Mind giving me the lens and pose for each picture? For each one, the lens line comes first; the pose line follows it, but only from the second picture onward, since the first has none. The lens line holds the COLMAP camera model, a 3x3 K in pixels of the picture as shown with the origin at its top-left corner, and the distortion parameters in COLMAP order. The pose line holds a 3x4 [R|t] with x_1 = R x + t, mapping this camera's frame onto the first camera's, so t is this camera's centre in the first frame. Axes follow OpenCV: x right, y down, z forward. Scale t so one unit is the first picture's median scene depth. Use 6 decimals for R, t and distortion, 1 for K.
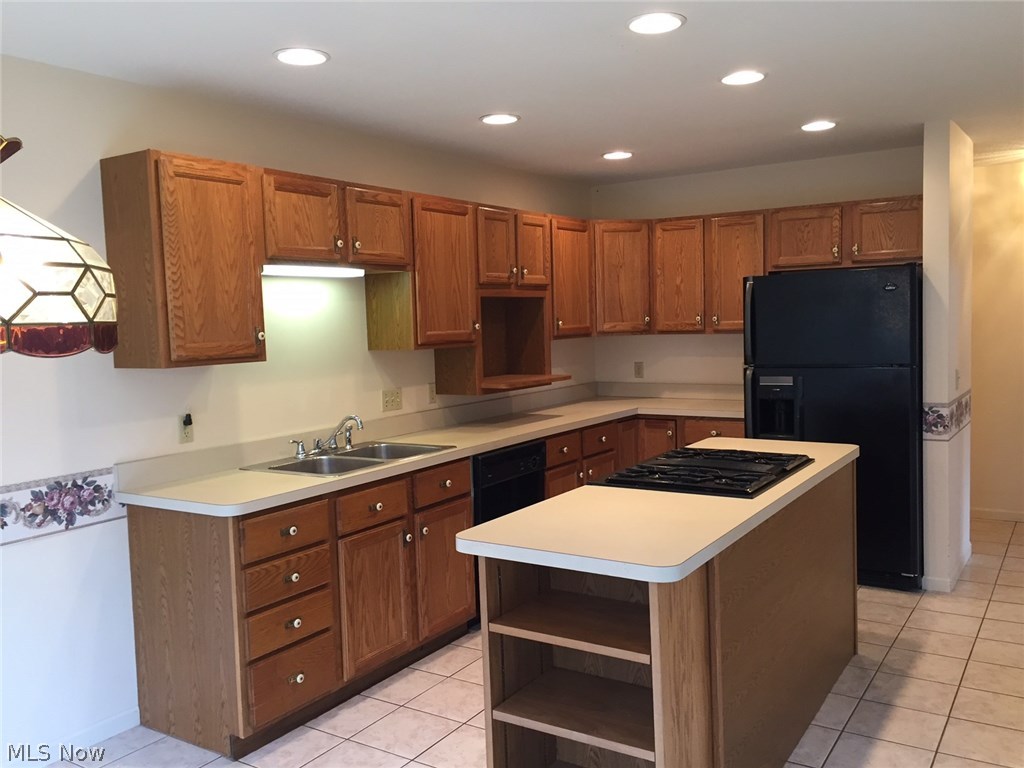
lens RADIAL K [[885.6, 0, 521.7], [0, 885.6, 385.3], [0, 0, 1]] dist [0.110521, -0.149521]
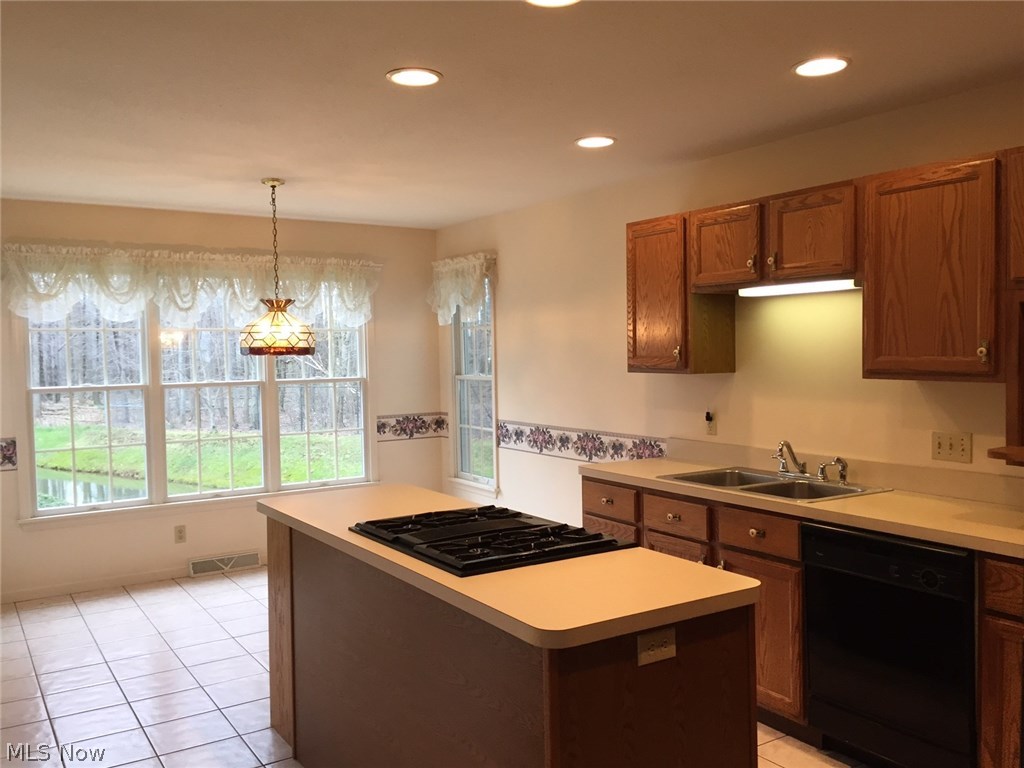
lens RADIAL K [[885.6, 0, 521.7], [0, 885.6, 385.3], [0, 0, 1]] dist [0.110521, -0.149521]
pose [[-0.414979, 0.092006, -0.905167, 0.841418], [-0.027981, 0.993113, 0.113774, -0.136588], [0.909401, 0.072541, -0.409546, 1.237834]]
